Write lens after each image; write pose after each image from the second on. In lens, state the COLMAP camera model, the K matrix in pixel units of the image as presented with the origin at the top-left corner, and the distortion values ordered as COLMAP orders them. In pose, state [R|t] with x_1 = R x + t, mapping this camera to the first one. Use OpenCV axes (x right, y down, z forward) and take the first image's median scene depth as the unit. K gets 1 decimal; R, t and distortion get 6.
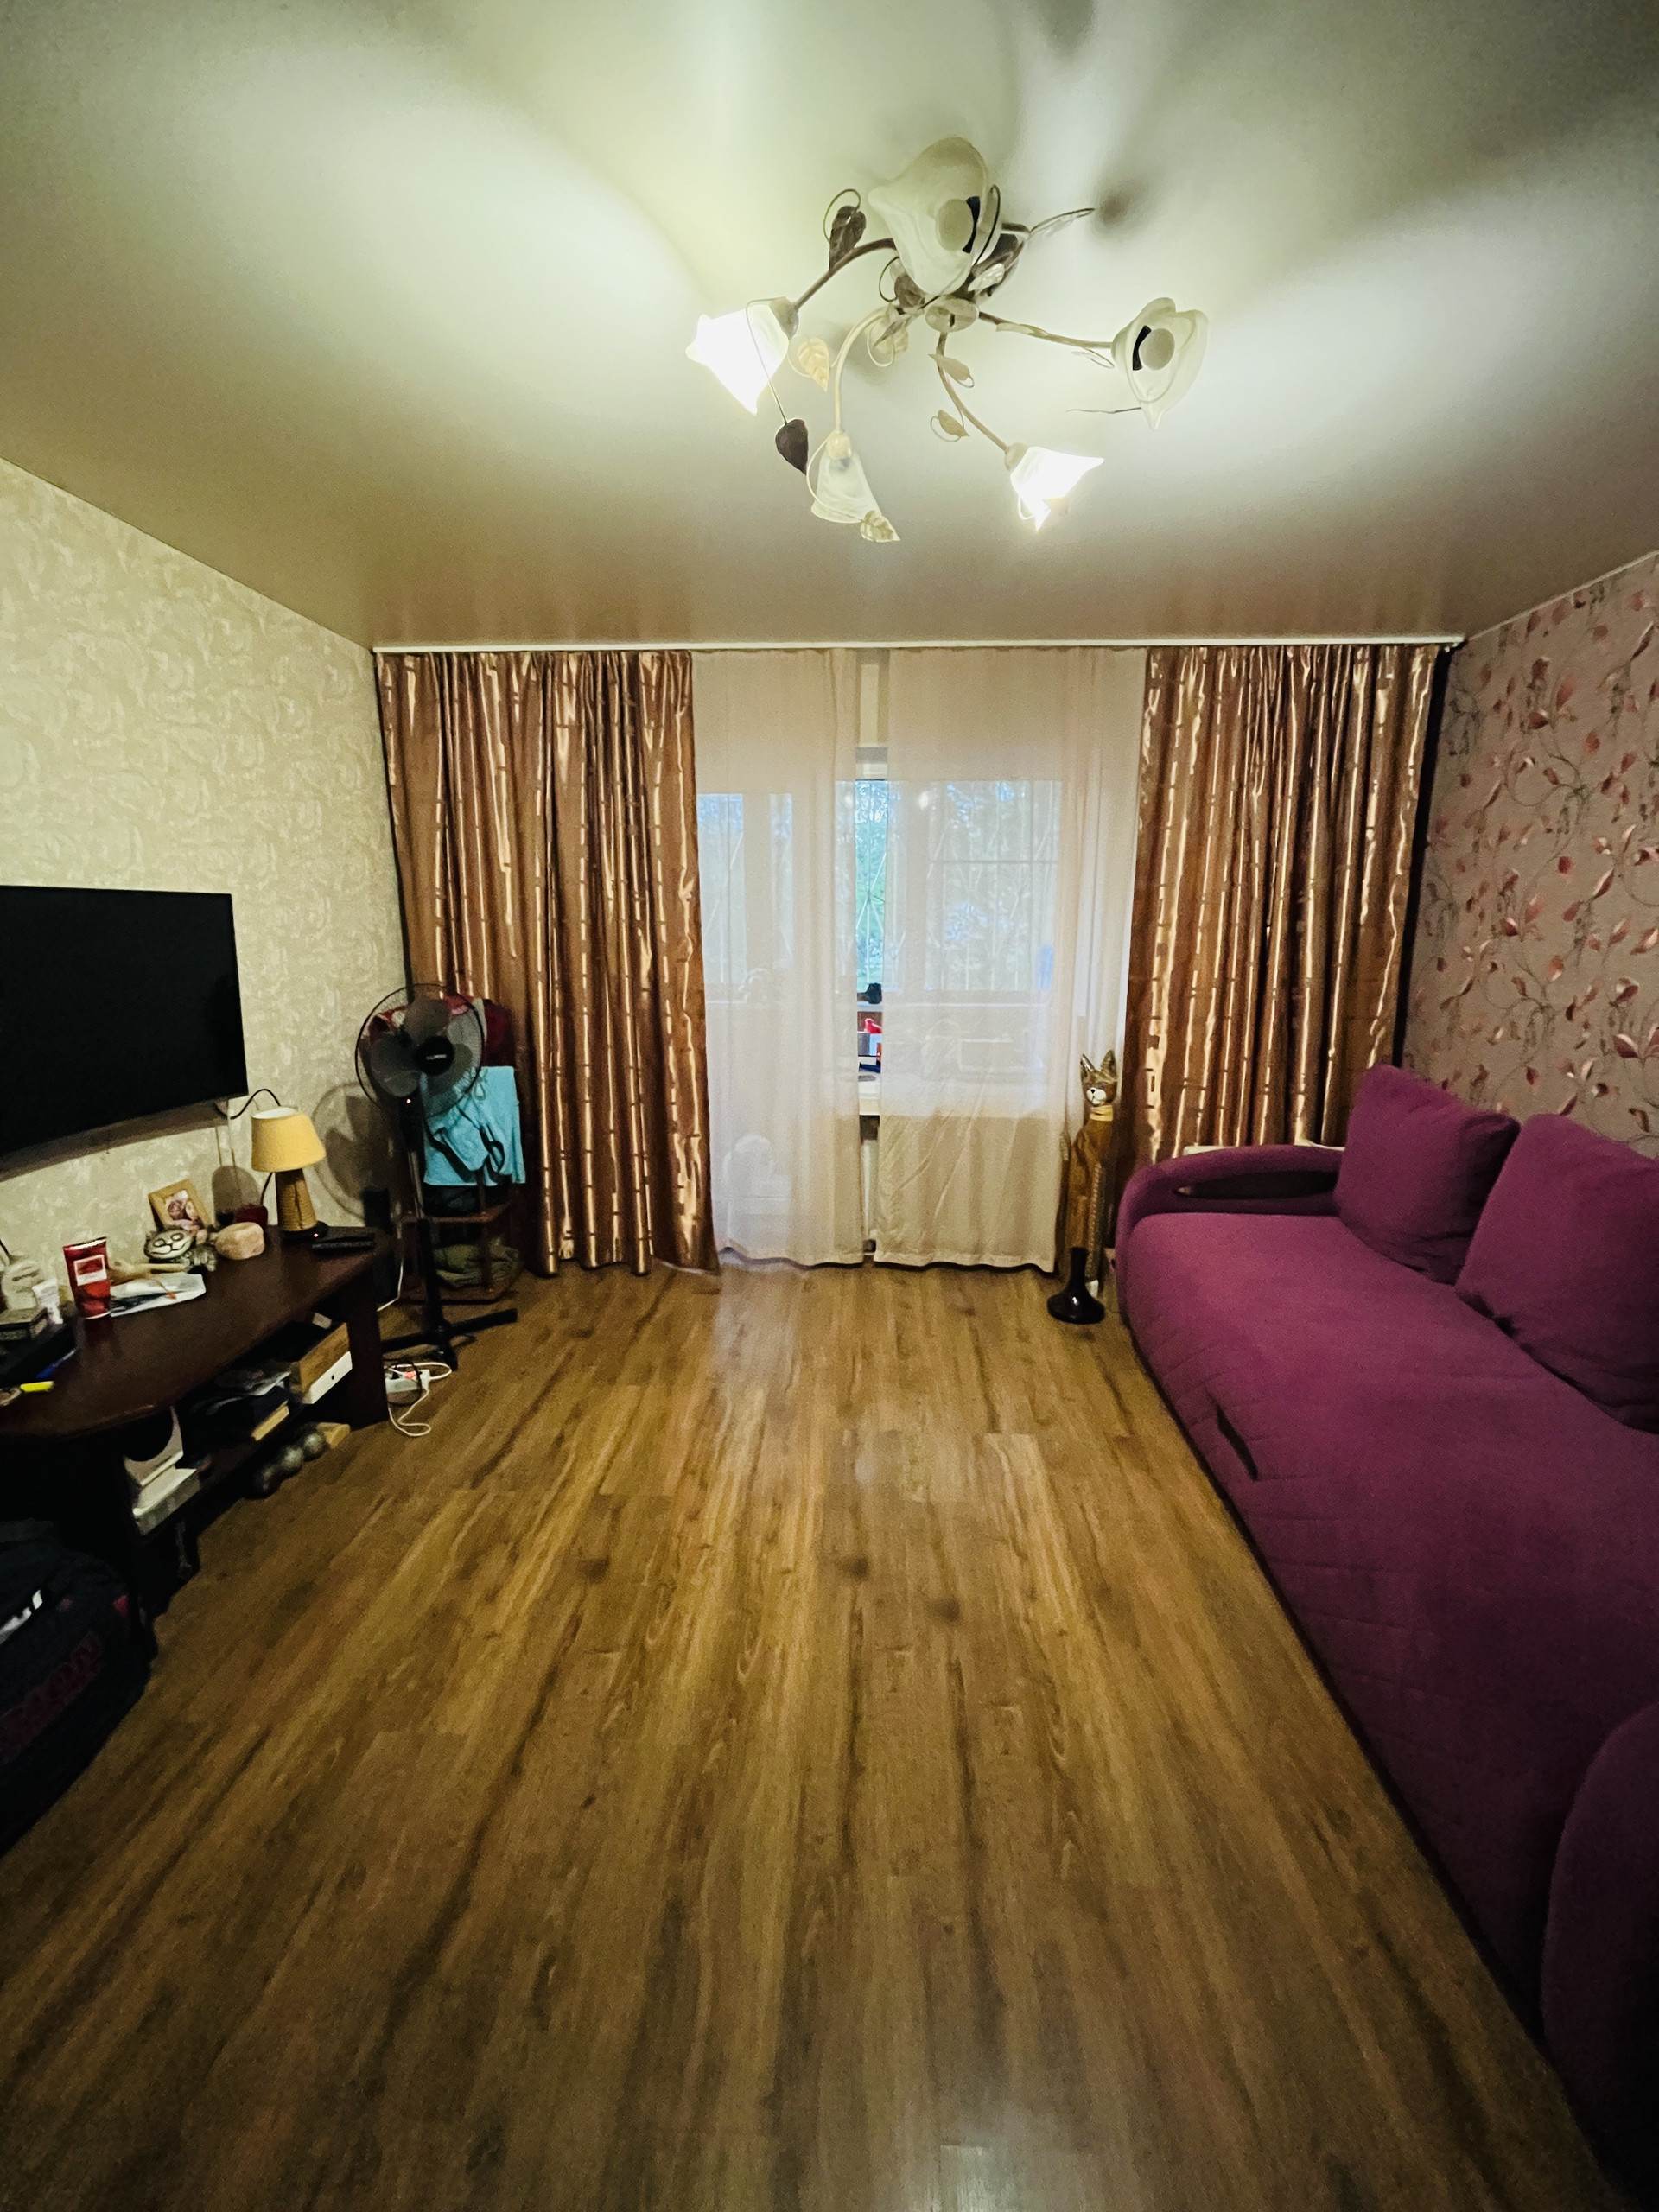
lens RADIAL K [[900.1, 0, 830.9], [0, 900.1, 1100.0], [0, 0, 1]] dist [-0.003359, -0.000075]
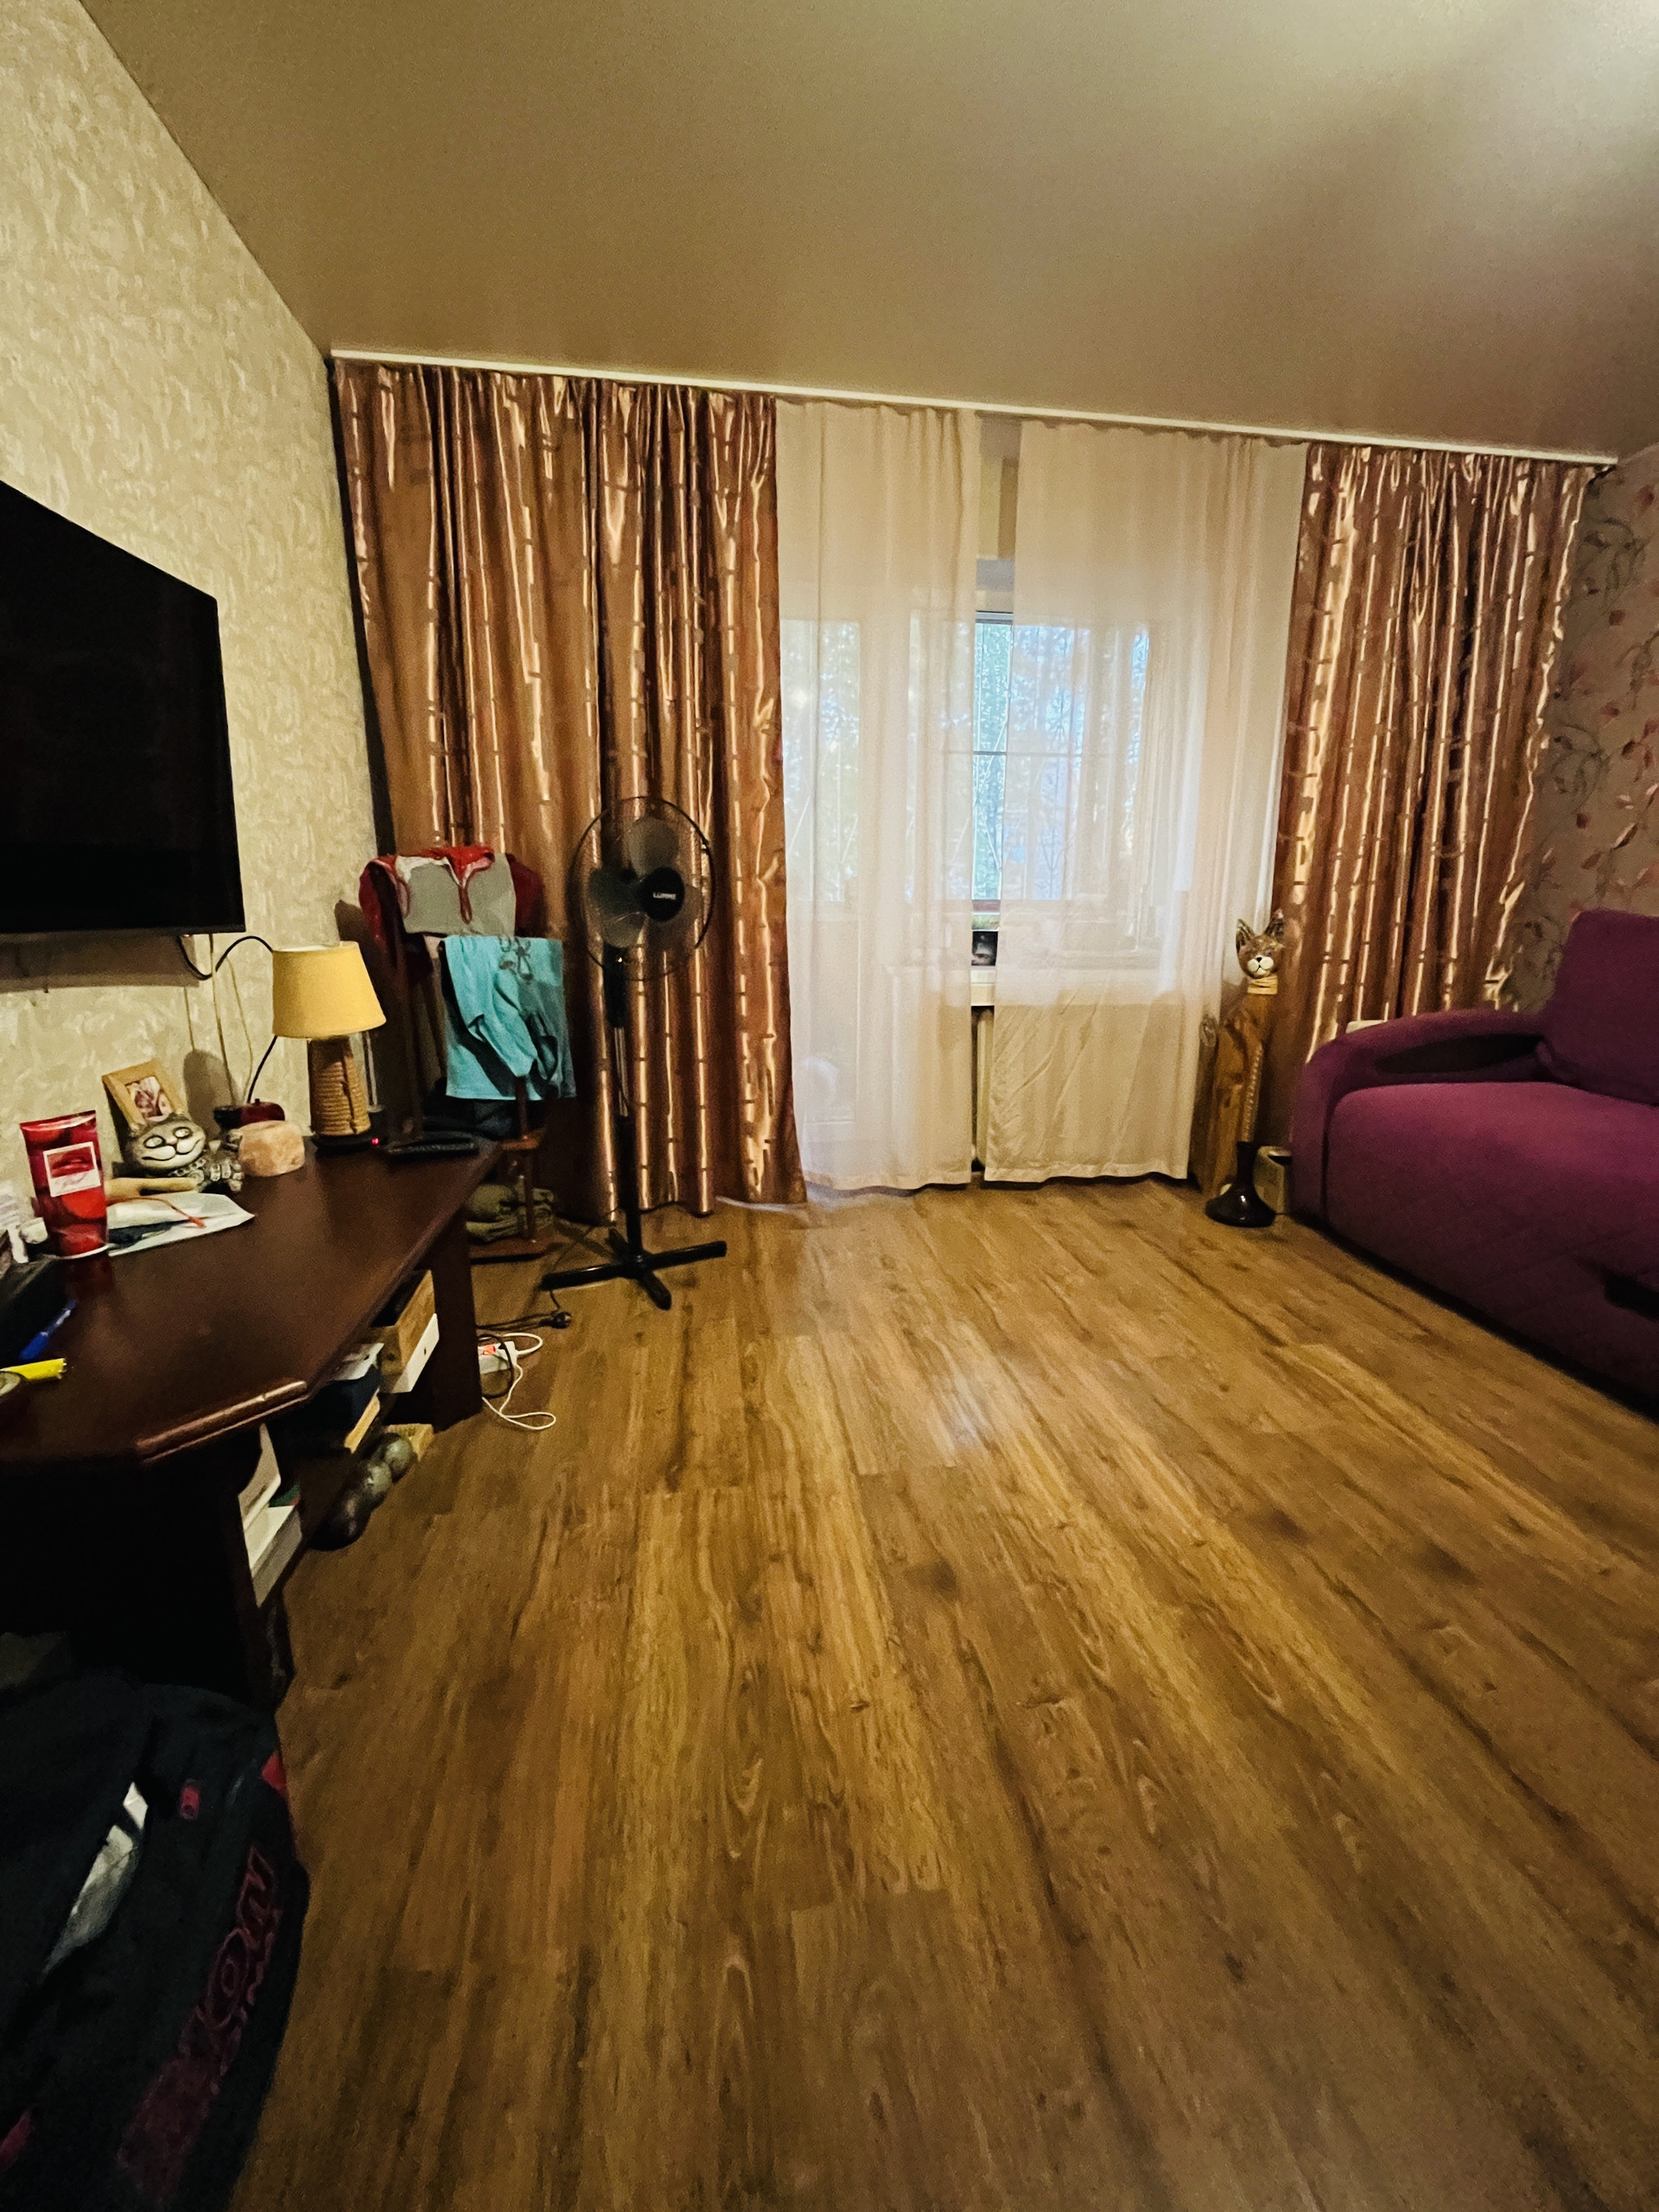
lens RADIAL K [[900.1, 0, 830.9], [0, 900.1, 1100.0], [0, 0, 1]] dist [-0.003359, -0.000075]
pose [[0.981335, -0.042764, 0.187492, -0.306872], [0.040028, 0.999030, 0.018353, 0.101387], [-0.188095, -0.010505, 0.982095, 0.244549]]
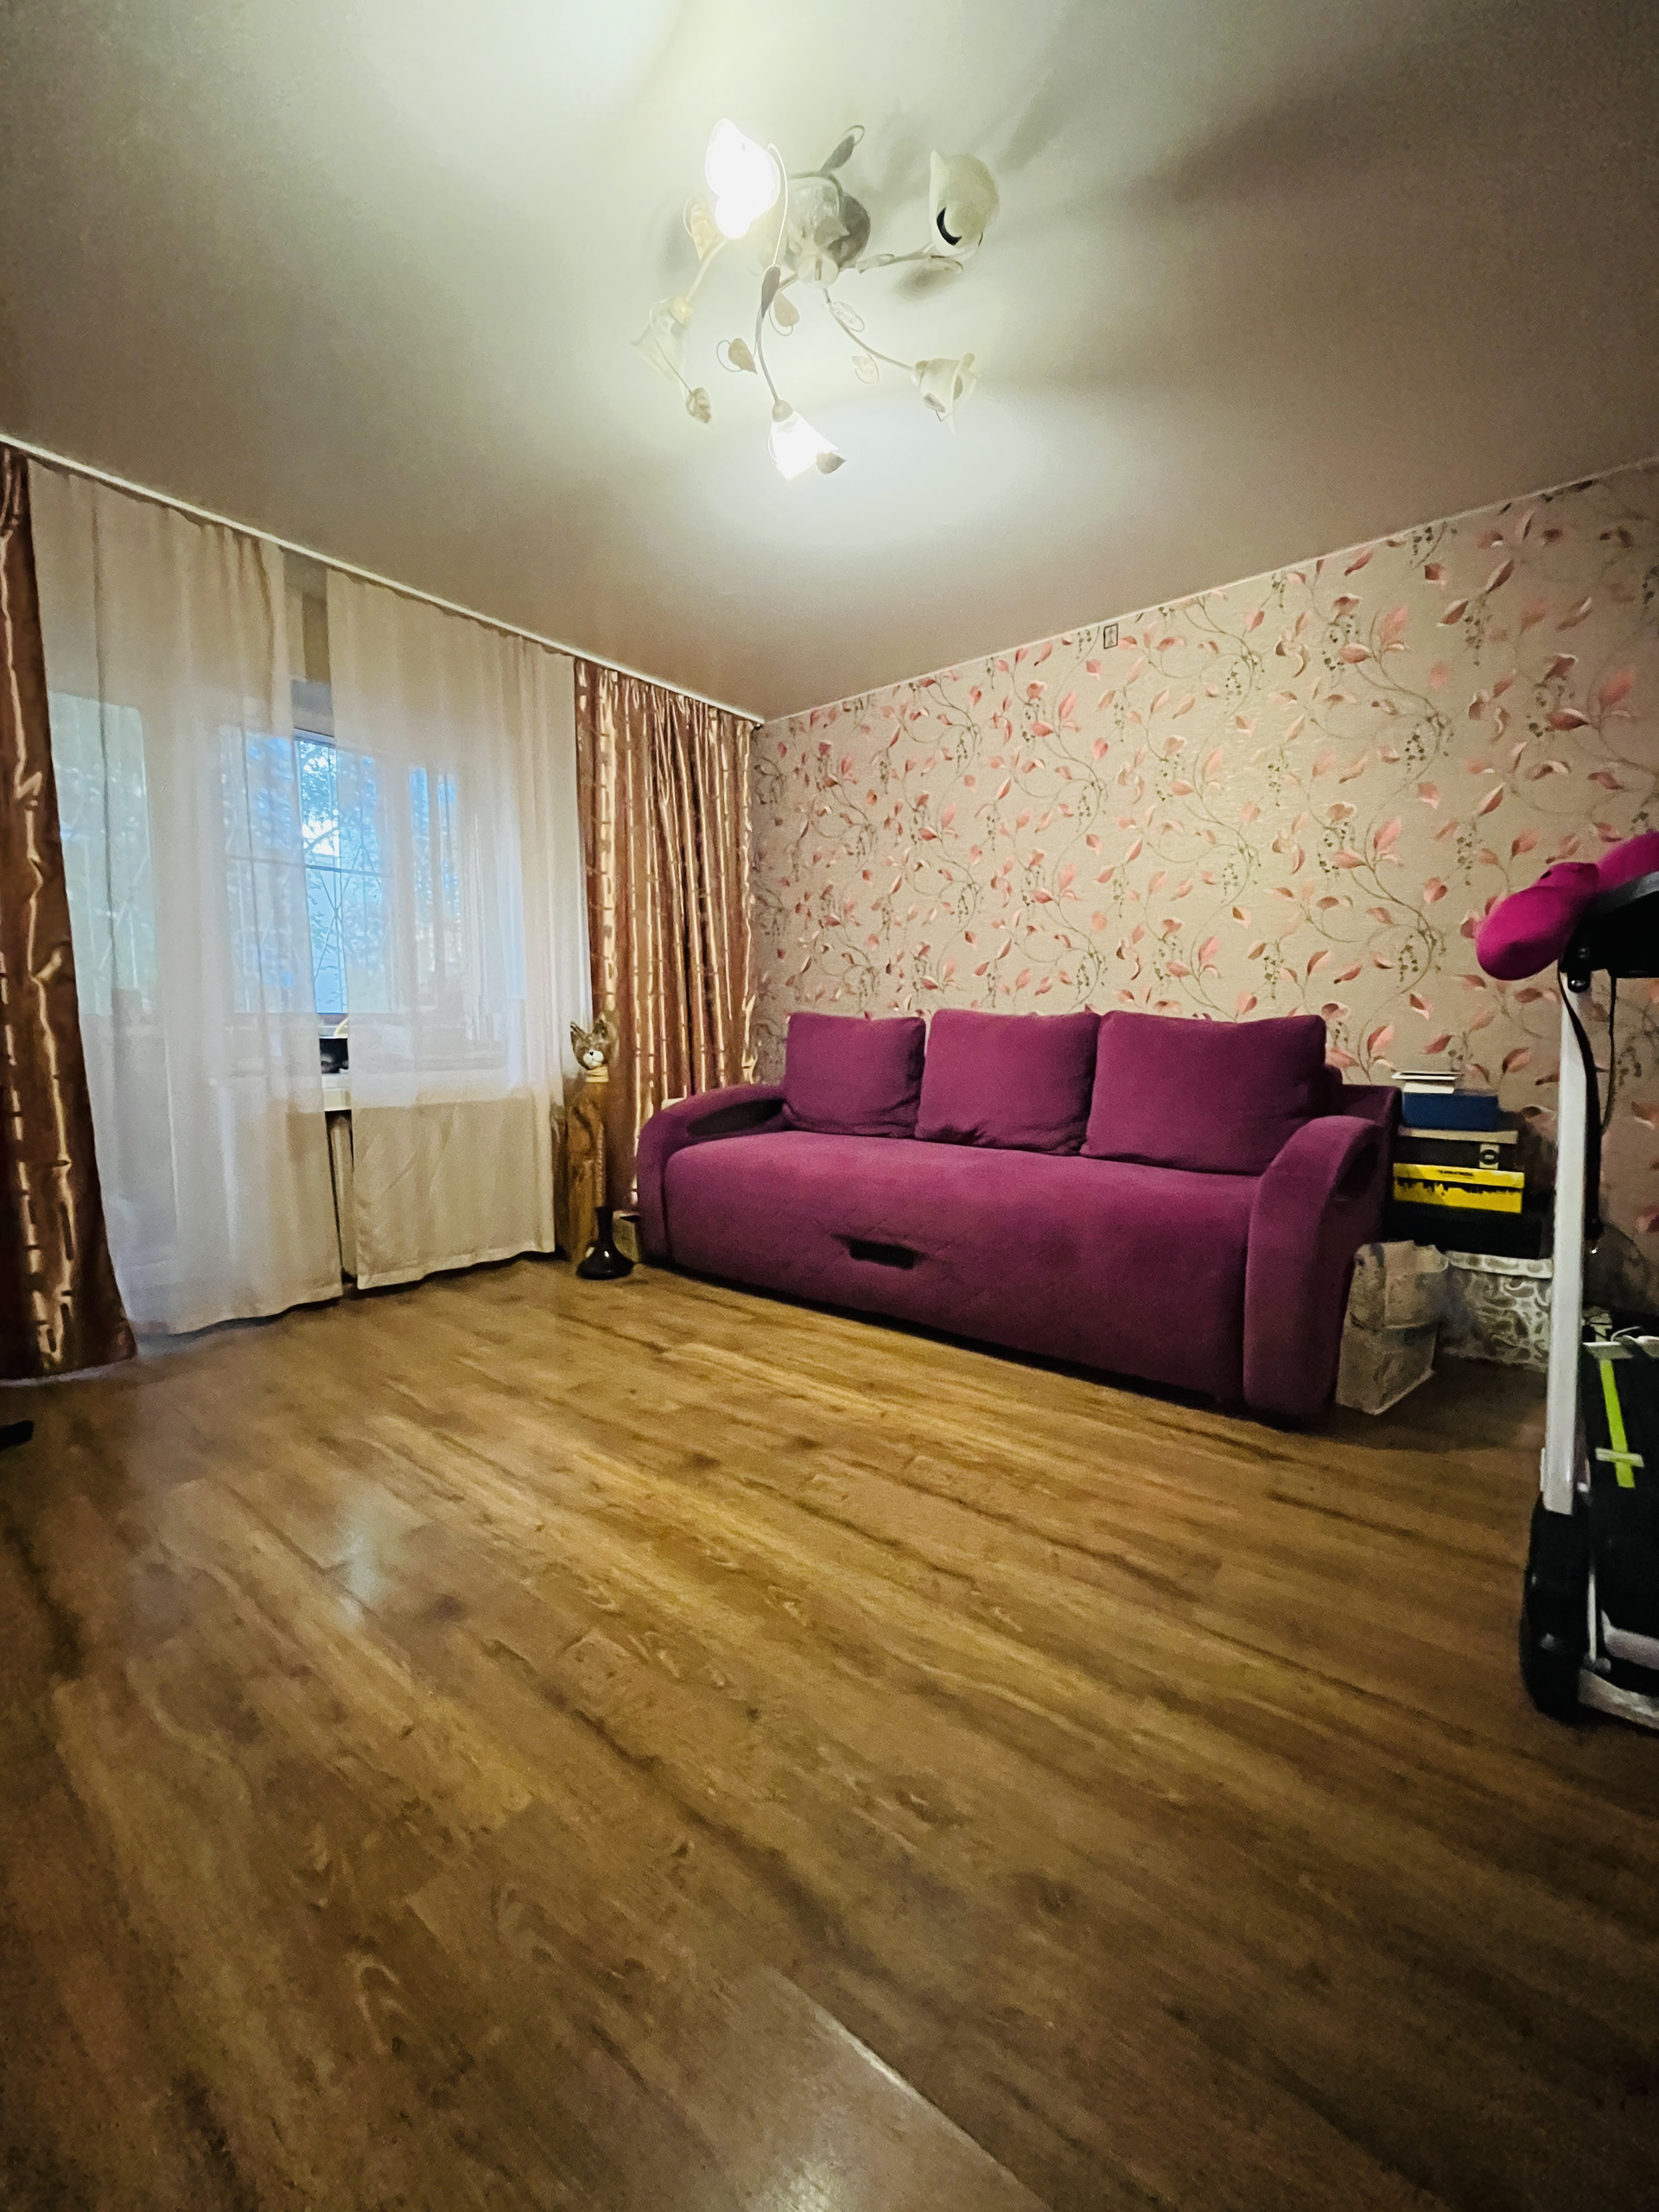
lens RADIAL K [[900.1, 0, 830.9], [0, 900.1, 1100.0], [0, 0, 1]] dist [-0.003359, -0.000075]
pose [[0.588494, -0.075382, 0.804980, -0.422132], [0.174117, 0.984098, -0.035135, 0.139254], [-0.789531, 0.160838, 0.592261, 0.188579]]
